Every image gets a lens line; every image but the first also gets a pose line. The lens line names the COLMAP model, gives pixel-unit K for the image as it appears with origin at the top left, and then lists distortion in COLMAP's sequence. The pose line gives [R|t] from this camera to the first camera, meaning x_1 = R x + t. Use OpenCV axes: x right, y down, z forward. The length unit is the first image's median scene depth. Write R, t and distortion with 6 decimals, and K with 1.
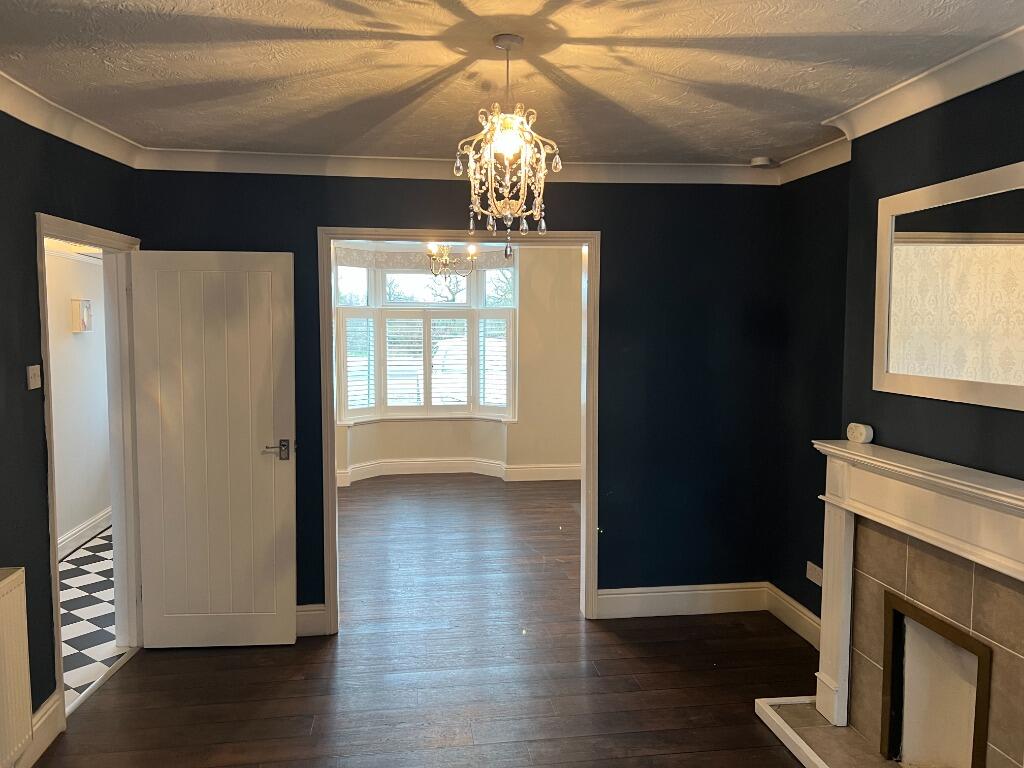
lens RADIAL K [[769.1, 0, 515.2], [0, 769.1, 387.1], [0, 0, 1]] dist [0.029779, -0.010728]
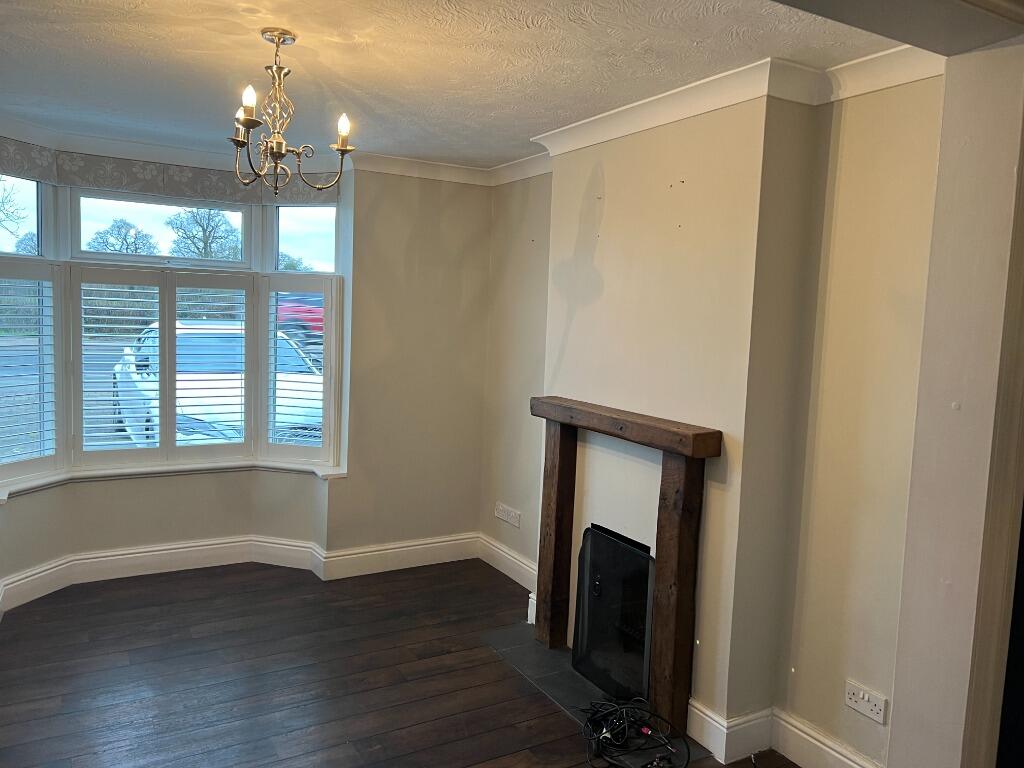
lens RADIAL K [[769.1, 0, 506.7], [0, 769.1, 373.9], [0, 0, 1]] dist [0.029779, -0.010728]
pose [[0.928782, -0.000780, 0.370626, -0.096852], [-0.004260, 0.999909, 0.012777, -0.036814], [-0.370603, -0.013446, 0.928694, 0.418684]]
